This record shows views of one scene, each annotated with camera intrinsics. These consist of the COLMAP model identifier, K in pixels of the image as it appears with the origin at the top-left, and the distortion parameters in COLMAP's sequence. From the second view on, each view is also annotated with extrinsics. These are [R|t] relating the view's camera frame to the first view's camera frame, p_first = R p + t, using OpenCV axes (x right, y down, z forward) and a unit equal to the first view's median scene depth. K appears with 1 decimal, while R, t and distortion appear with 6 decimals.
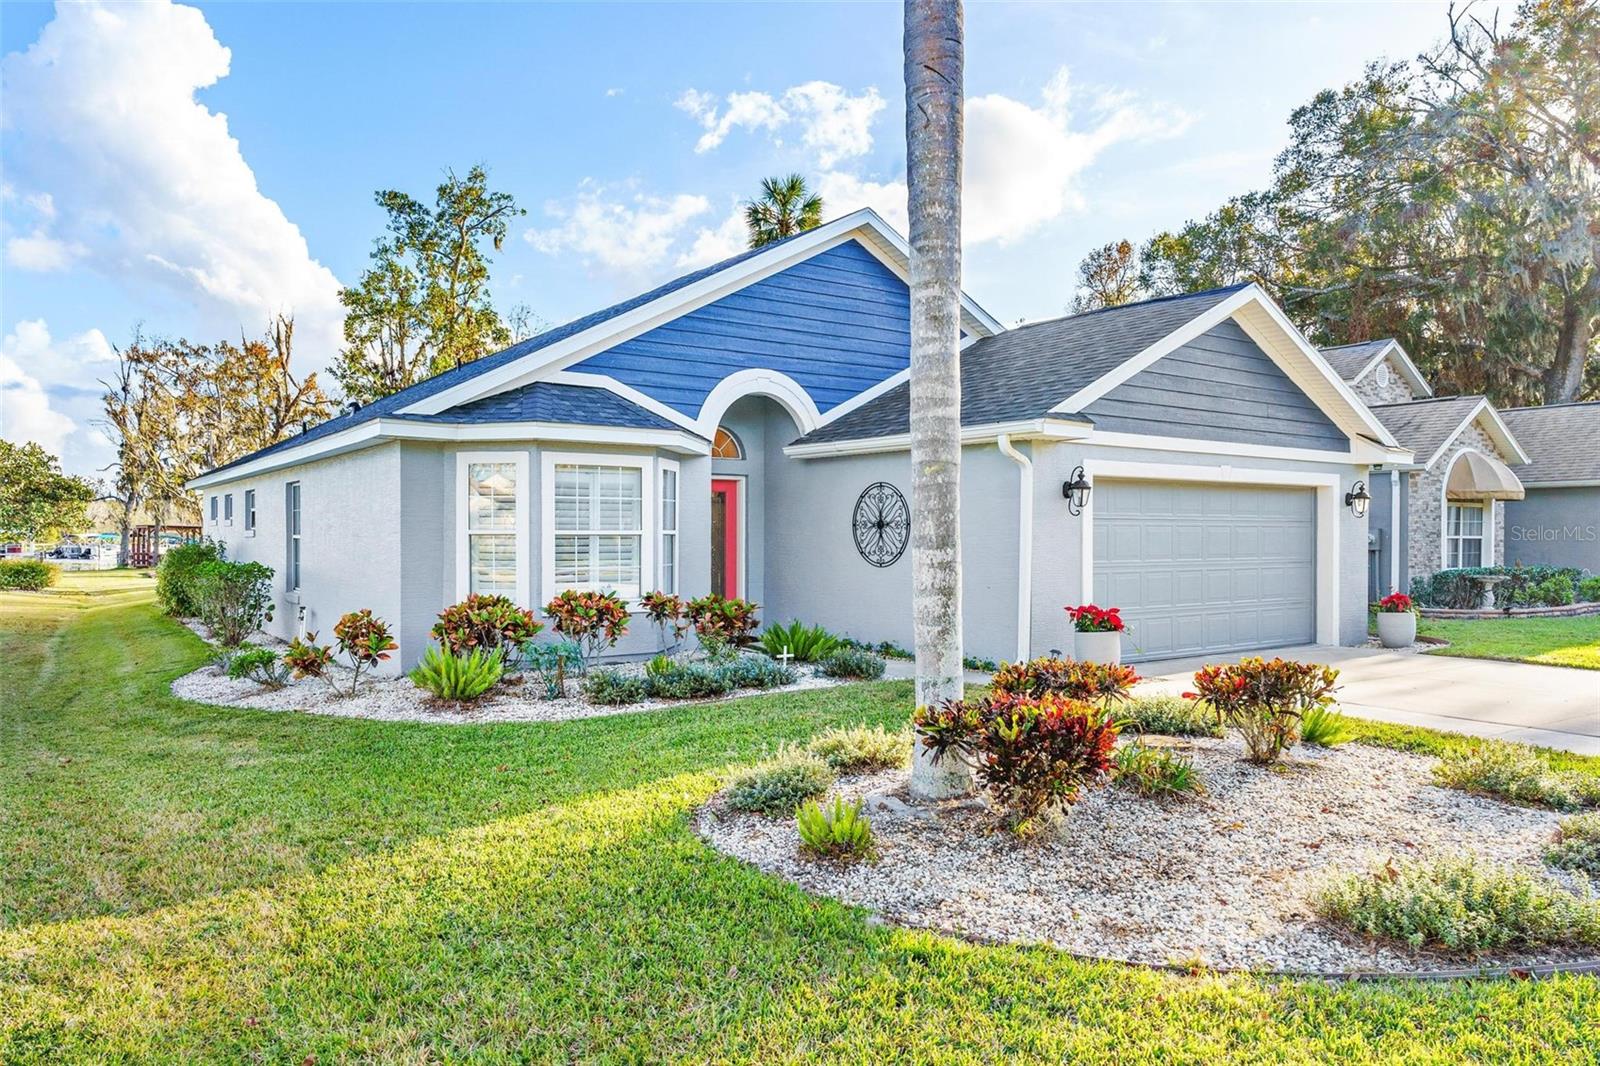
lens RADIAL K [[1089.3, 0, 800.0], [0, 1089.3, 533.0], [0, 0, 1]] dist [0.000741, -0.000283]
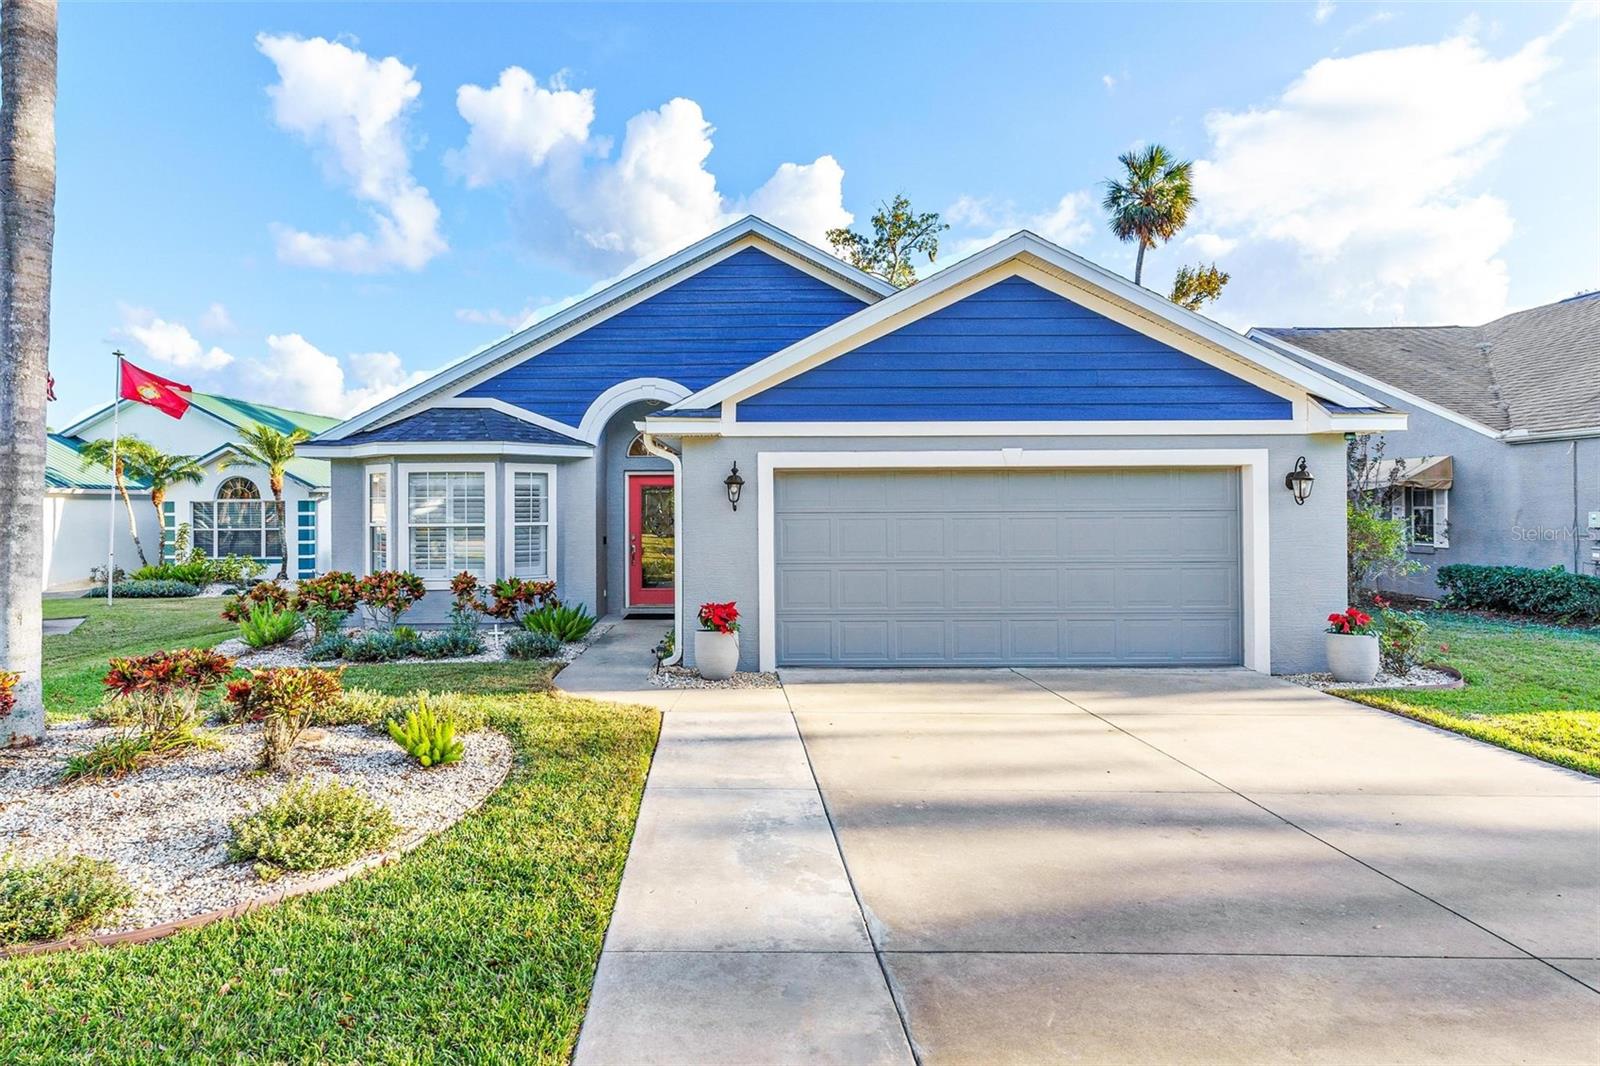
lens RADIAL K [[974.7, 0, 799.4], [0, 974.7, 502.8], [0, 0, 1]] dist [0.001407, 0.000222]
pose [[0.813248, -0.005890, -0.581888, 0.692430], [0.005963, 0.999981, -0.001789, -0.018350], [0.581887, -0.002015, 0.813267, 0.272042]]
